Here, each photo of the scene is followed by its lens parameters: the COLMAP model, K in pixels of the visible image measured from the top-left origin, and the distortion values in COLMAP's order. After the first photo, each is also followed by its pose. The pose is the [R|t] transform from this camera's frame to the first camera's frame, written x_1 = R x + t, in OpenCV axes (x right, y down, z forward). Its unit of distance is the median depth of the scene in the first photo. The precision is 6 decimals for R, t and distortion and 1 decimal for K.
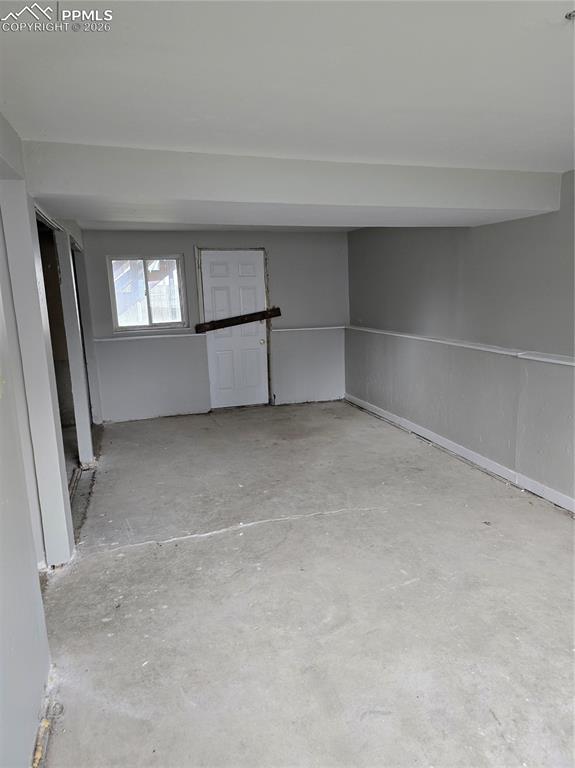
lens RADIAL K [[521.4, 0, 287.5], [0, 521.4, 384.0], [0, 0, 1]] dist [0.080802, -0.081856]
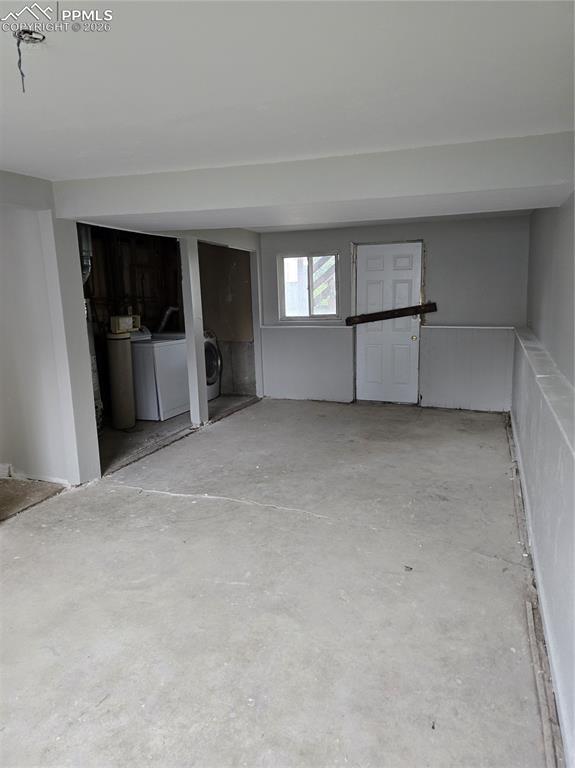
lens RADIAL K [[520.3, 0, 287.4], [0, 520.3, 374.4], [0, 0, 1]] dist [0.096350, -0.098477]
pose [[0.780878, 0.114011, -0.614192, 0.463355], [-0.111920, 0.992829, 0.042003, -0.037275], [0.614576, 0.035941, 0.788038, 0.136982]]
